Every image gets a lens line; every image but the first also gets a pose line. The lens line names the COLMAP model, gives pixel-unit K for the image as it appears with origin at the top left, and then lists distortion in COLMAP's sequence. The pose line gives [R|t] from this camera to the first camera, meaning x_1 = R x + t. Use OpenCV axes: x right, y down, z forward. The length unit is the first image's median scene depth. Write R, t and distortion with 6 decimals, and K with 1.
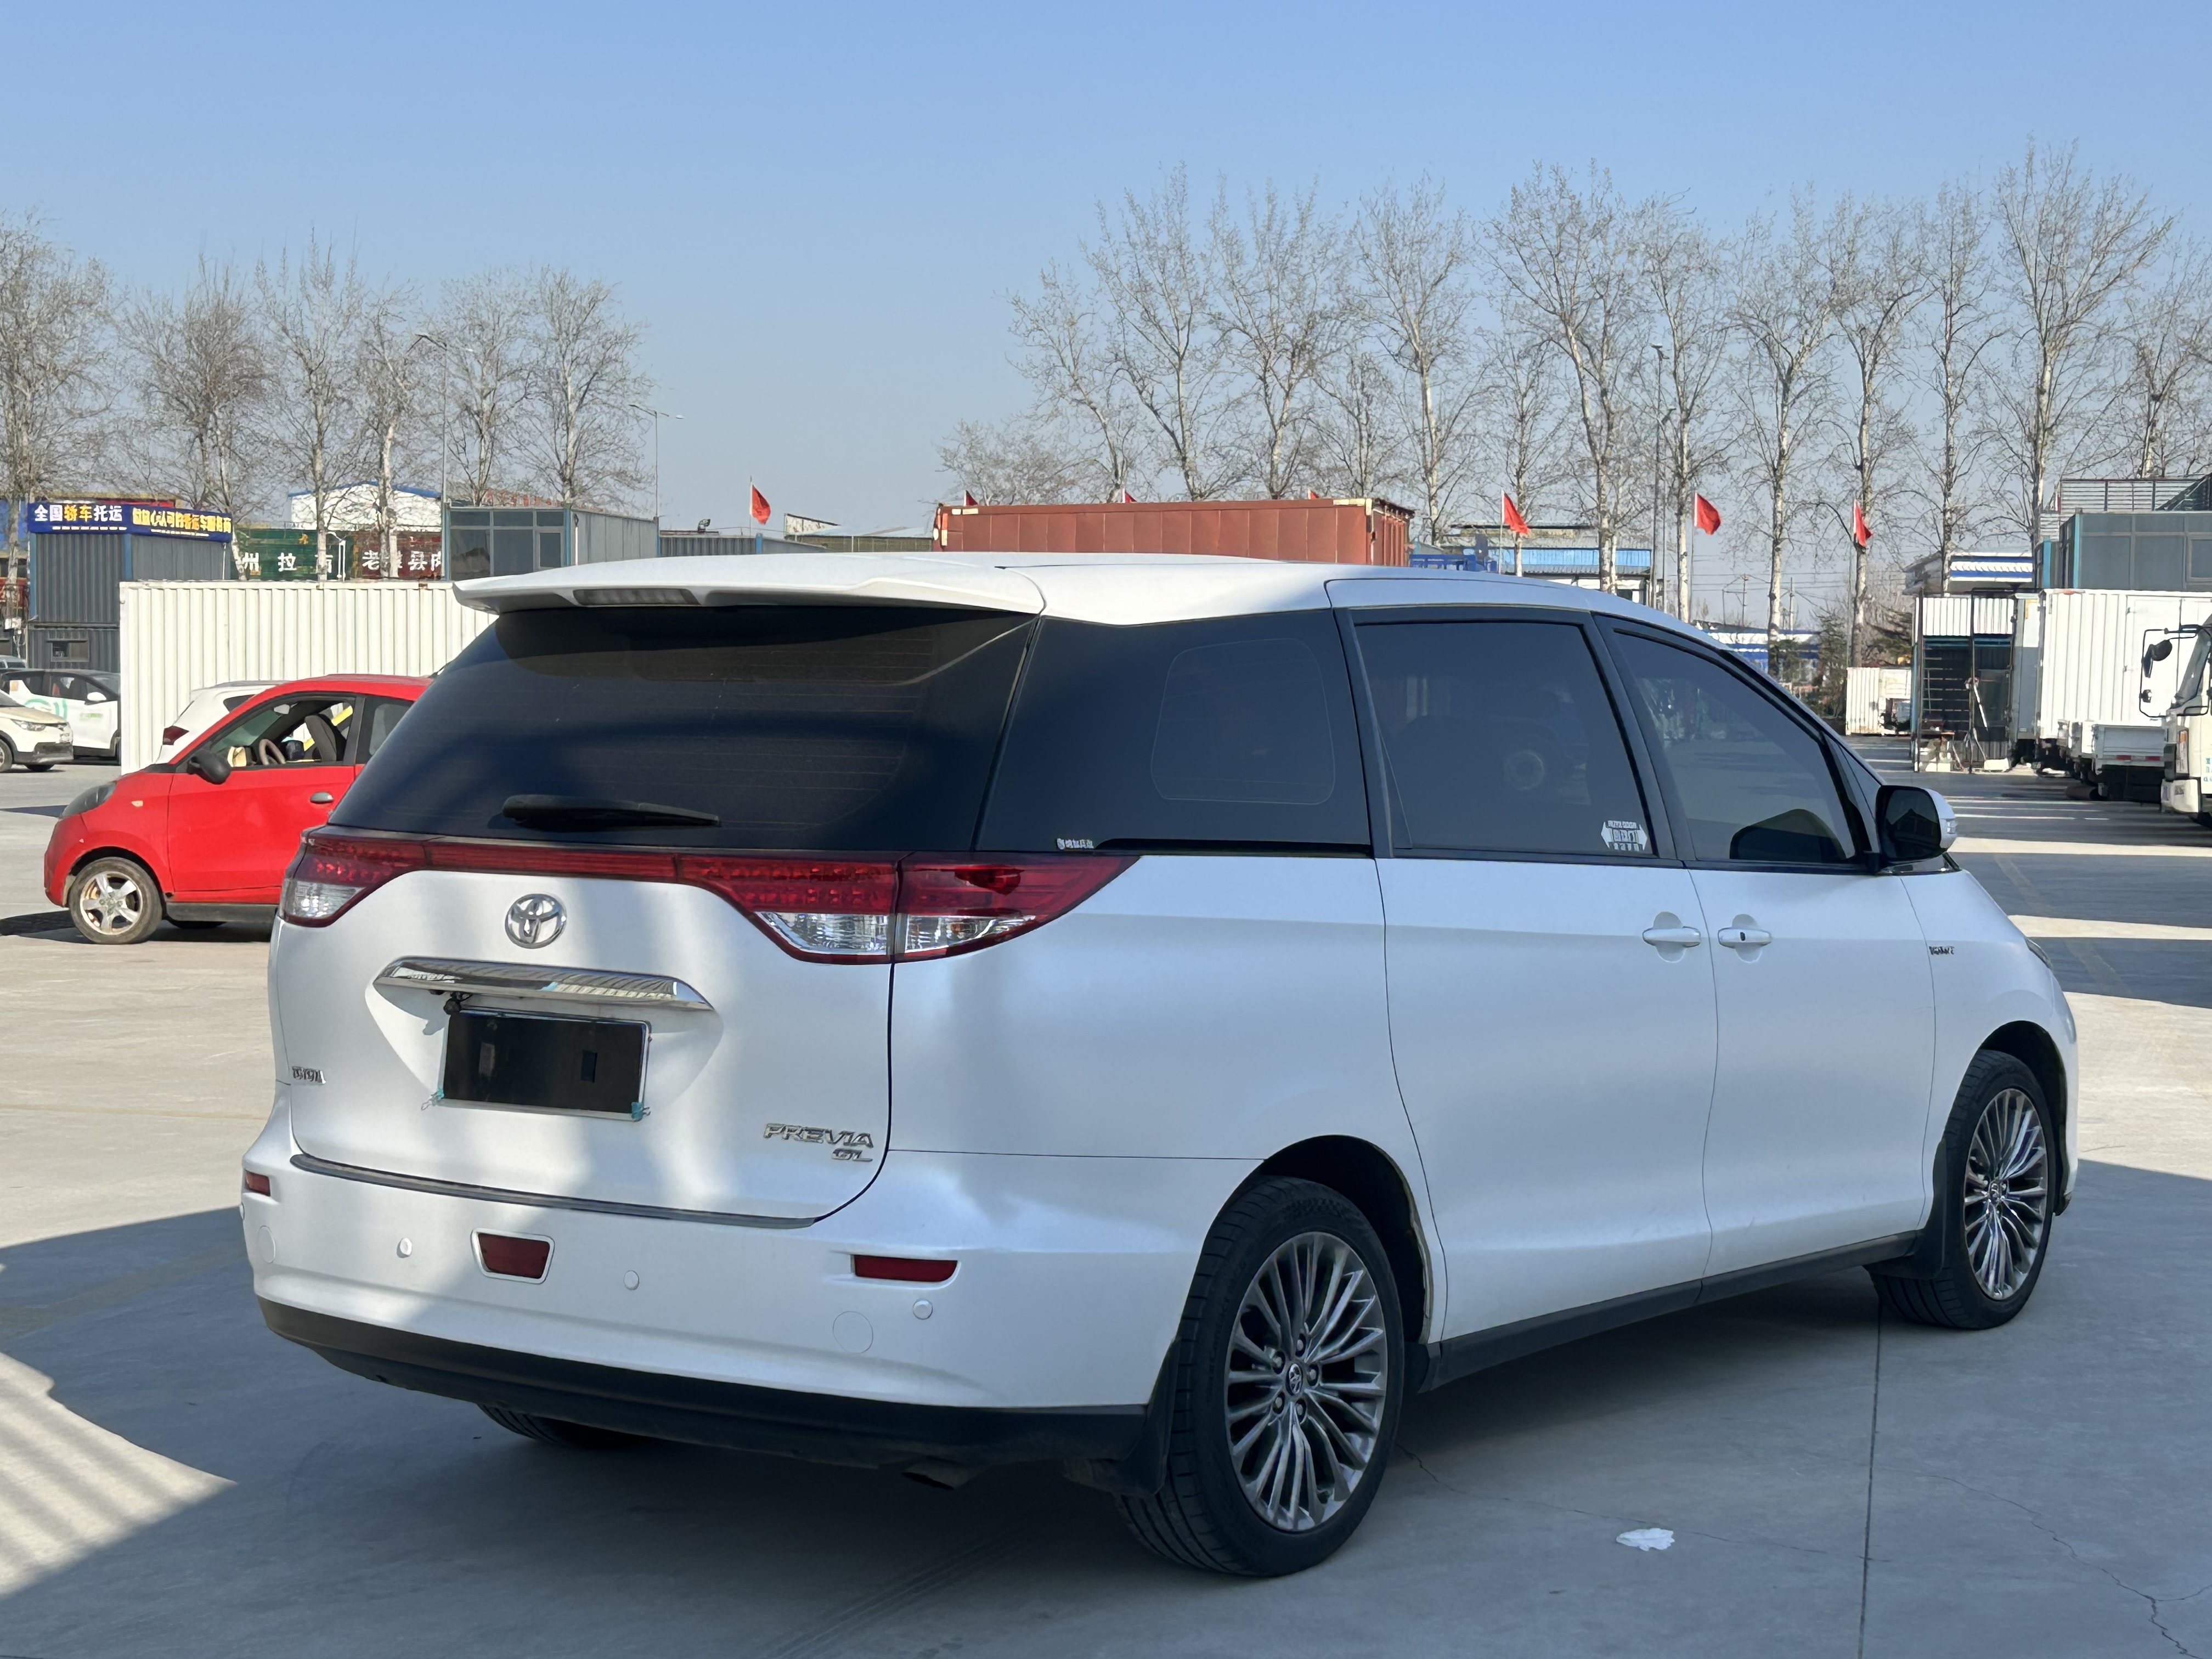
lens RADIAL K [[3523.7, 0, 1106.0], [0, 3523.7, 829.5], [0, 0, 1]] dist [0.286452, -0.948473]
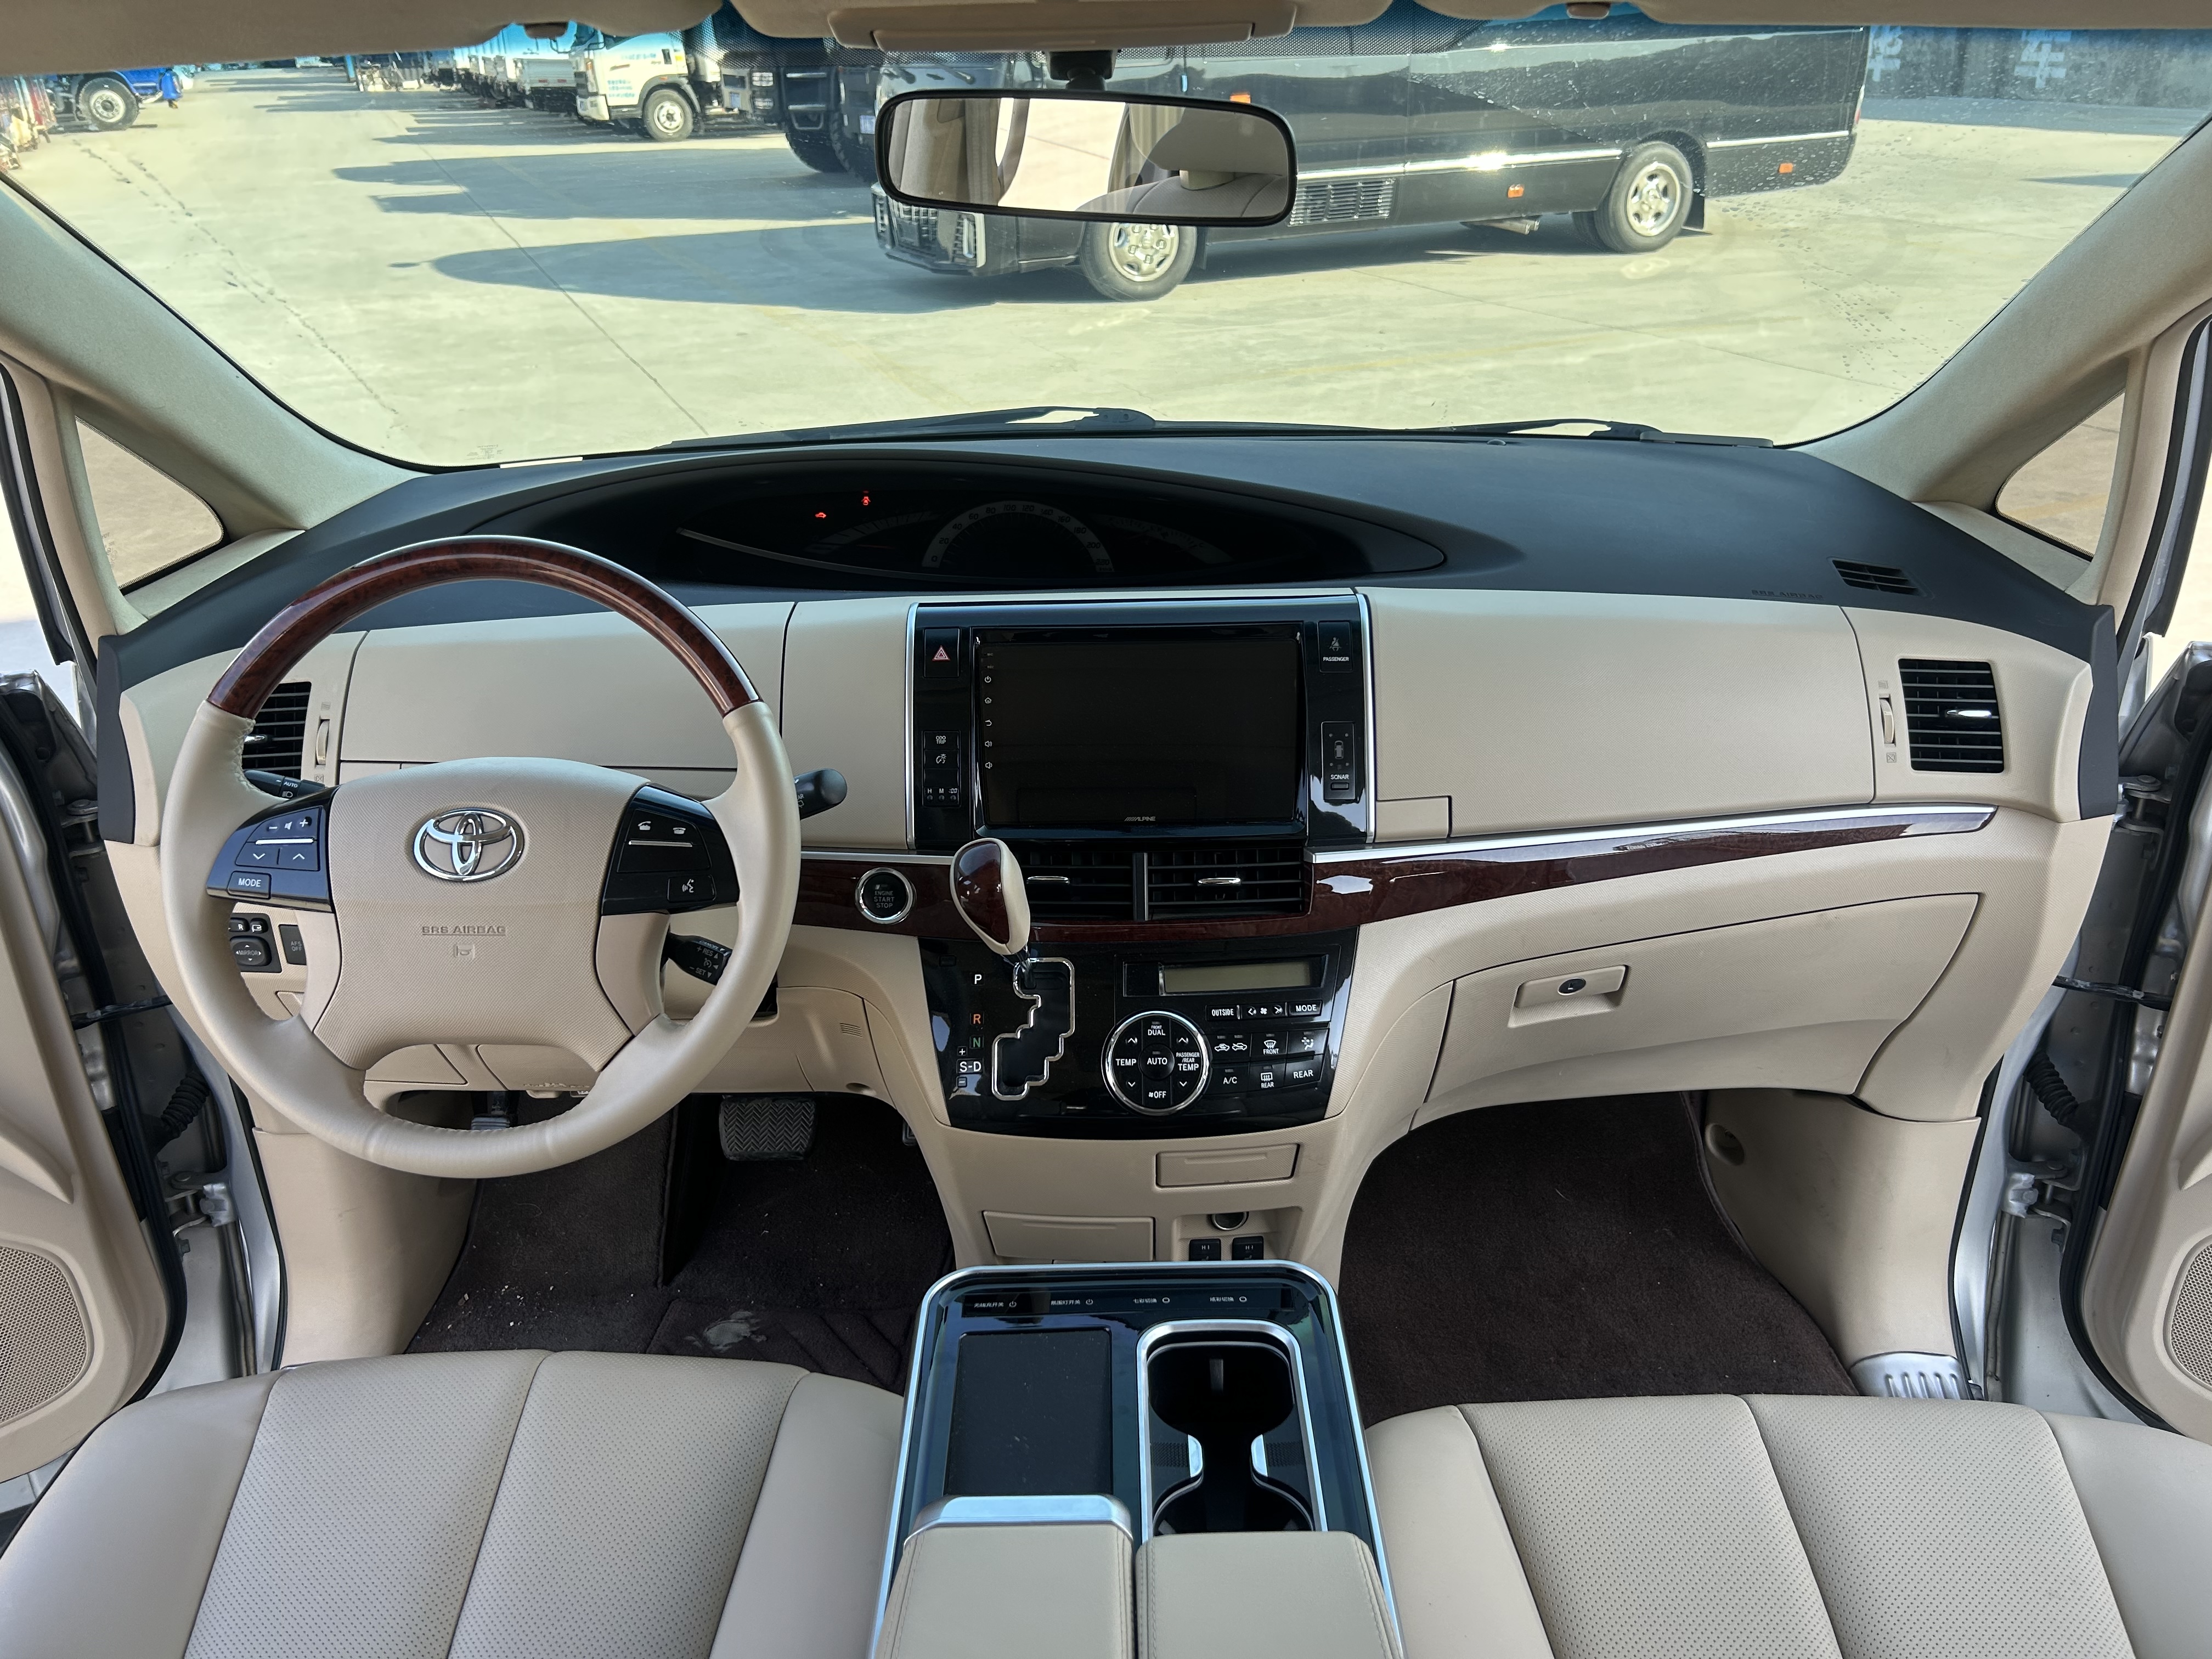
lens RADIAL K [[1648.0, 0, 1106.0], [0, 1648.0, 829.5], [0, 0, 1]] dist [0.053549, -0.067707]
pose [[0.803872, -0.285863, 0.521606, 0.083981], [0.054445, 0.908622, 0.414056, -0.061093], [-0.592306, -0.304449, 0.745979, 1.278677]]
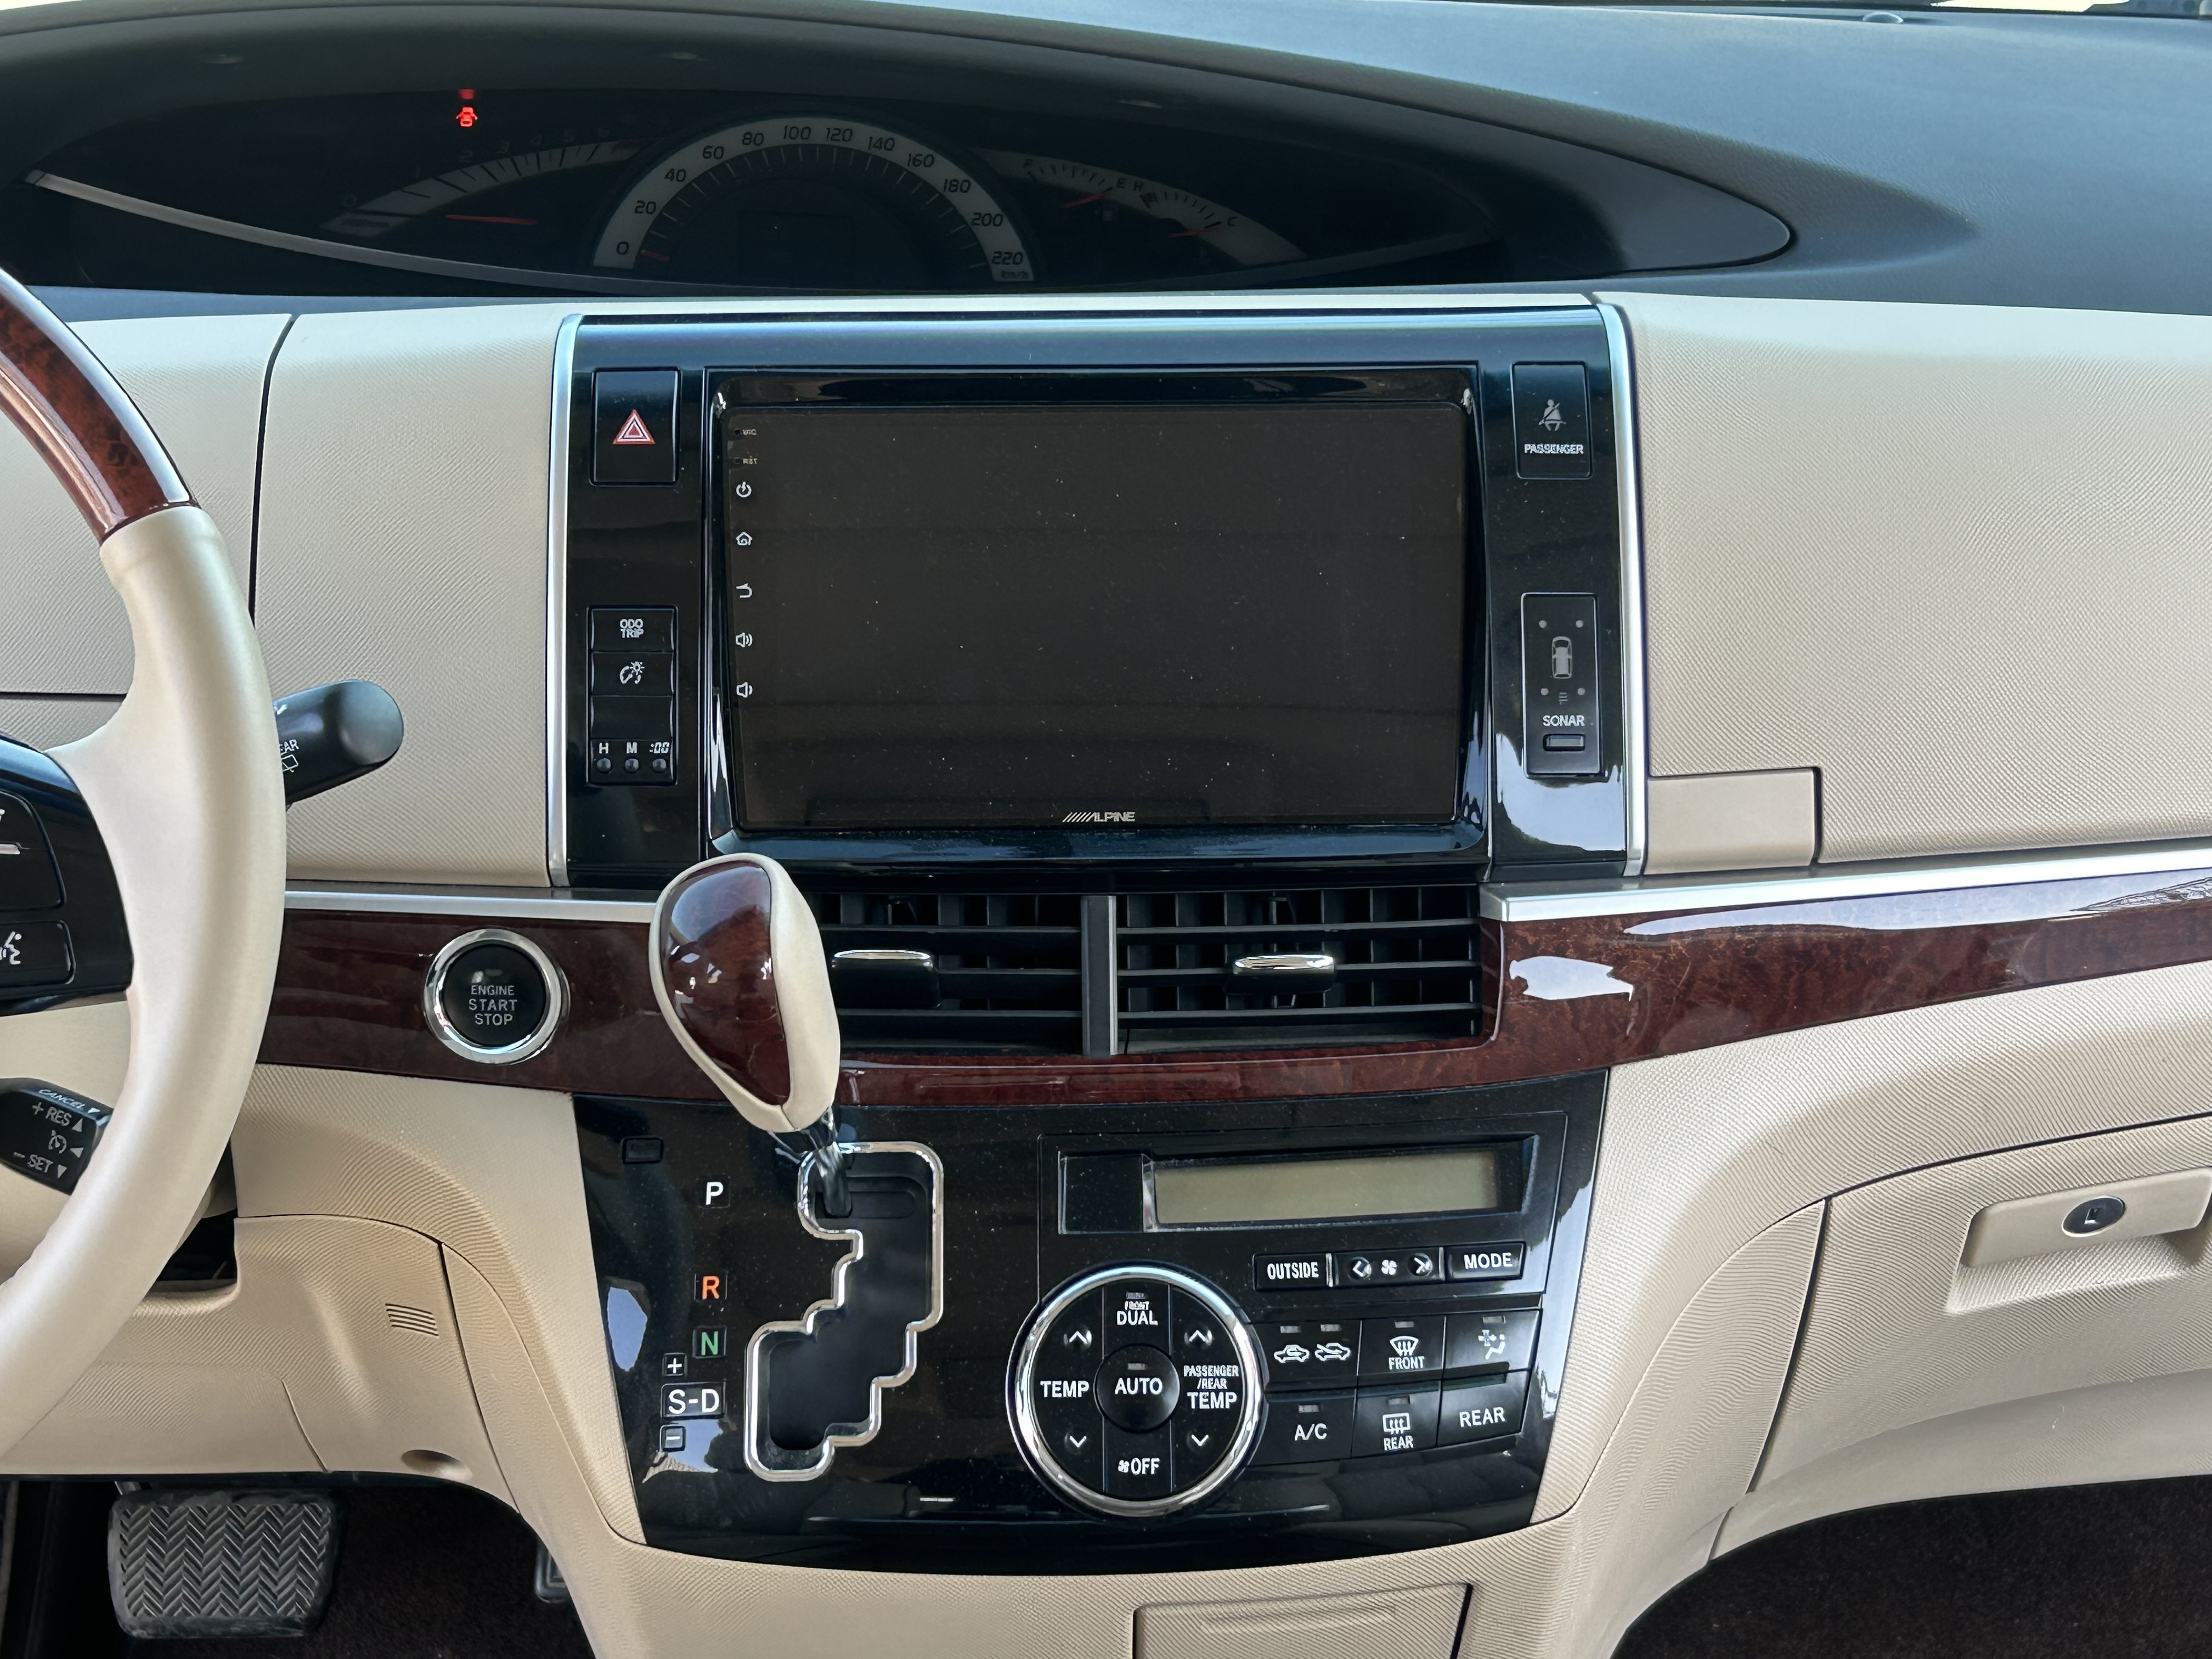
lens RADIAL K [[3496.3, 0, 1126.6], [0, 3496.3, 787.6], [0, 0, 1]] dist [0.051049, -0.059043]
pose [[0.784303, -0.257790, 0.564281, 0.091414], [0.035656, 0.926804, 0.373849, -0.048128], [-0.619353, -0.273091, 0.736087, 1.292193]]
